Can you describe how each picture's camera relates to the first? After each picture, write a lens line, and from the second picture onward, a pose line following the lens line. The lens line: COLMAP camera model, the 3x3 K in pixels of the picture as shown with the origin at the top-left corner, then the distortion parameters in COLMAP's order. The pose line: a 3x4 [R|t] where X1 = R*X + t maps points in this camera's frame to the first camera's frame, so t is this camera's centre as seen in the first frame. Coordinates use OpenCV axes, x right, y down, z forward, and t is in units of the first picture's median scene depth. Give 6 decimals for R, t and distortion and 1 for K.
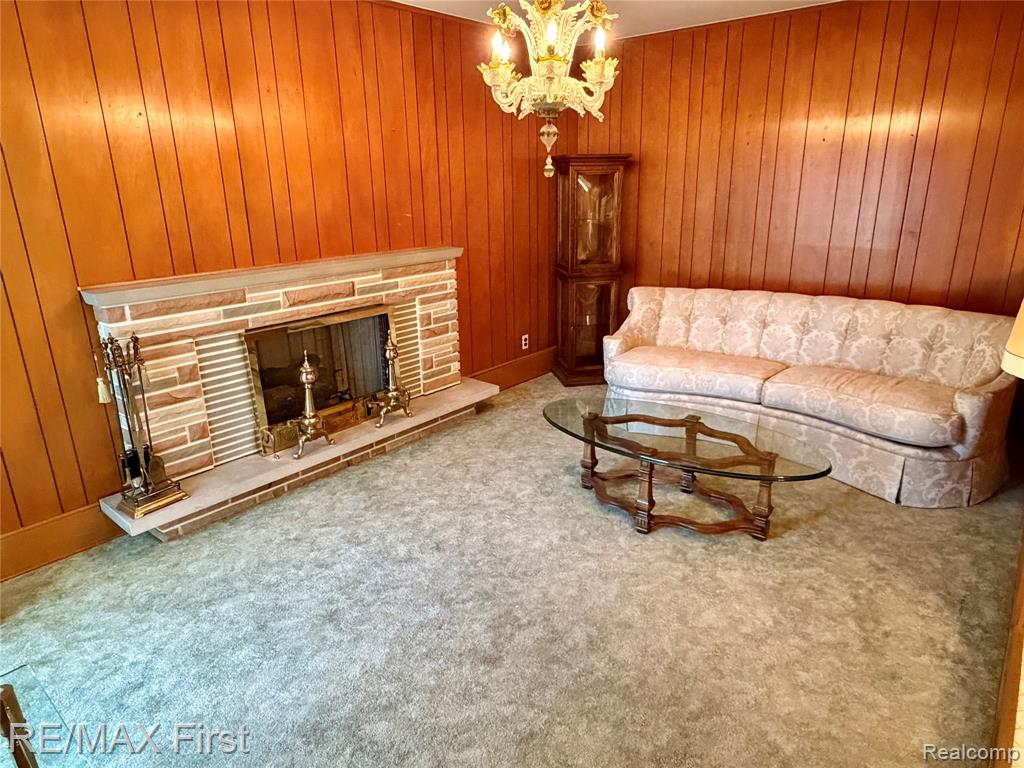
lens RADIAL K [[634.7, 0, 510.1], [0, 634.7, 379.8], [0, 0, 1]] dist [-0.001545, 0.000327]
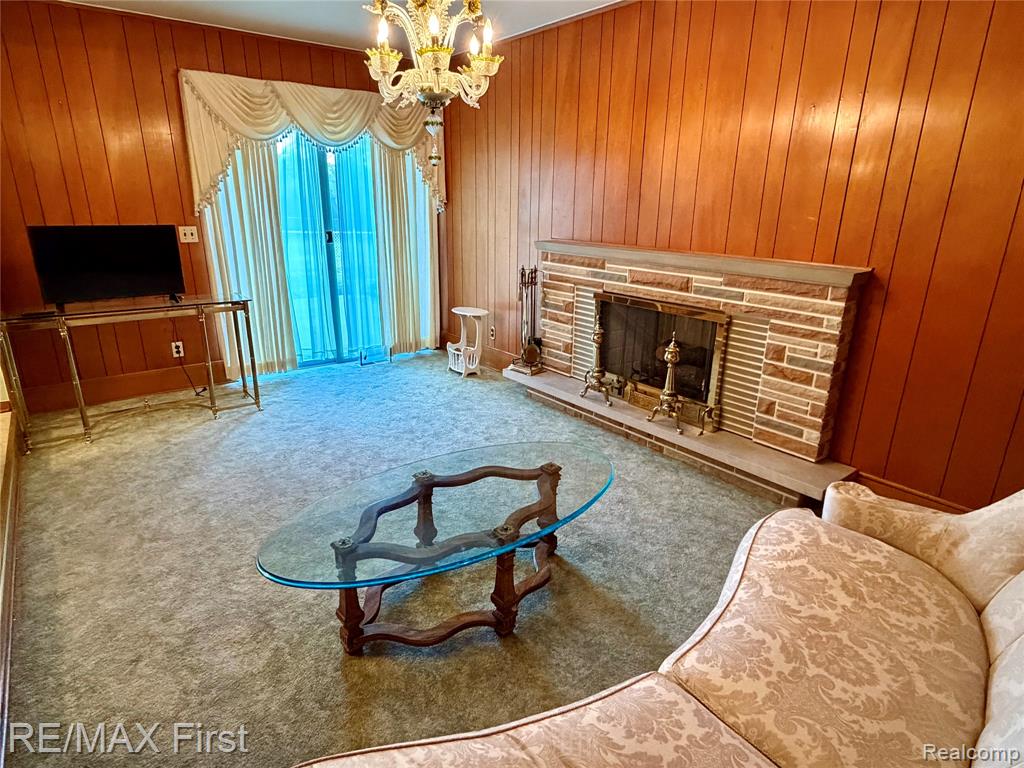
lens RADIAL K [[577.8, 0, 510.9], [0, 577.8, 385.9], [0, 0, 1]] dist [0.003724, -0.001439]
pose [[-0.209605, 0.319927, -0.923966, 0.718120], [-0.297556, 0.879268, 0.371952, -0.267771], [0.931411, 0.352895, -0.089103, 0.914568]]
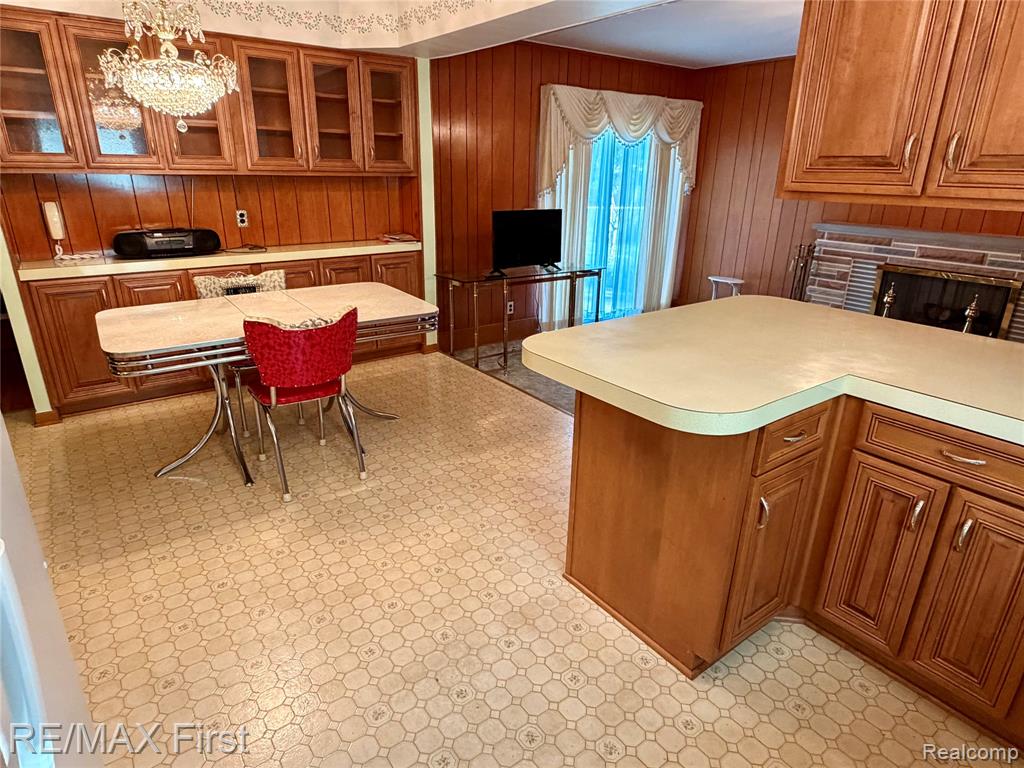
lens RADIAL K [[592.8, 0, 509.9], [0, 592.8, 384.1], [0, 0, 1]] dist [-0.006203, 0.000911]
pose [[-0.235142, 0.347525, -0.907708, 1.207241], [-0.300659, 0.862083, 0.407943, -0.129726], [0.924290, 0.368835, -0.098225, 0.334122]]
